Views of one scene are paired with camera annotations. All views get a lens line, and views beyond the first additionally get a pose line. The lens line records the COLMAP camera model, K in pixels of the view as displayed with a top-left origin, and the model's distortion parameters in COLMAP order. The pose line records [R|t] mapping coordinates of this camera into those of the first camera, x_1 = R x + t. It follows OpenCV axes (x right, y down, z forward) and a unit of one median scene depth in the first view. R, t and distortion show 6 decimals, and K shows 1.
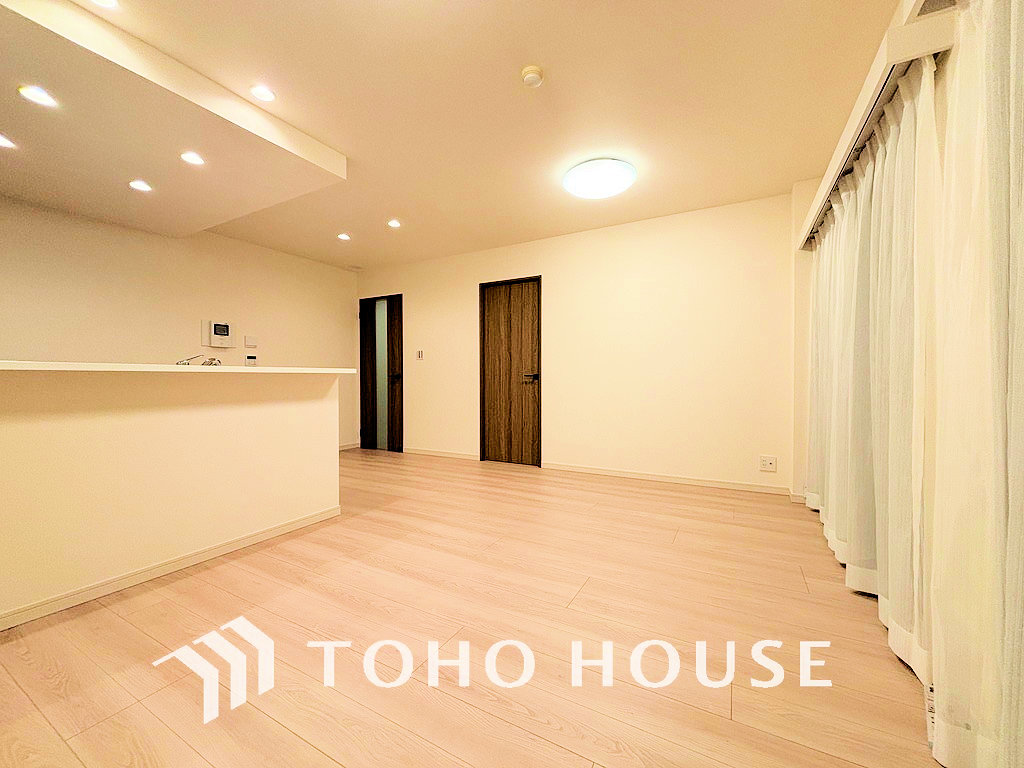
lens RADIAL K [[410.0, 0, 514.1], [0, 410.0, 381.9], [0, 0, 1]] dist [-0.007782, 0.000537]
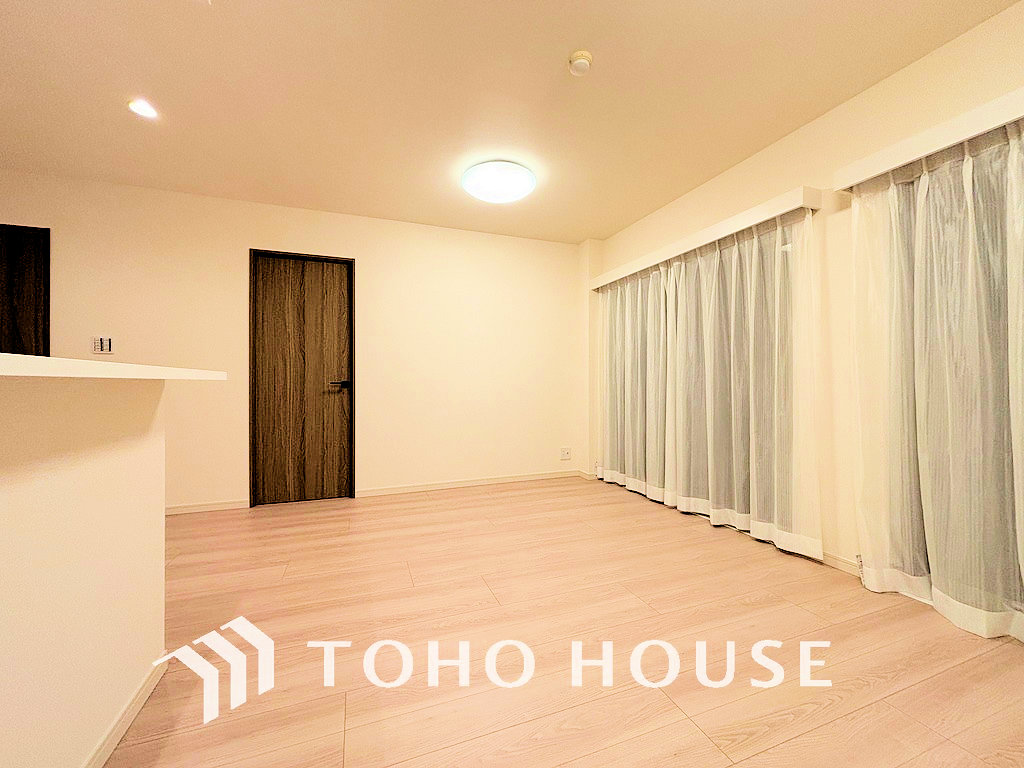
lens RADIAL K [[410.0, 0, 513.5], [0, 410.0, 381.5], [0, 0, 1]] dist [-0.007782, 0.000537]
pose [[0.645282, 0.002855, 0.763939, -0.340921], [0.008897, 0.999897, -0.011251, -0.006375], [-0.763893, 0.014056, 0.645190, 0.236707]]
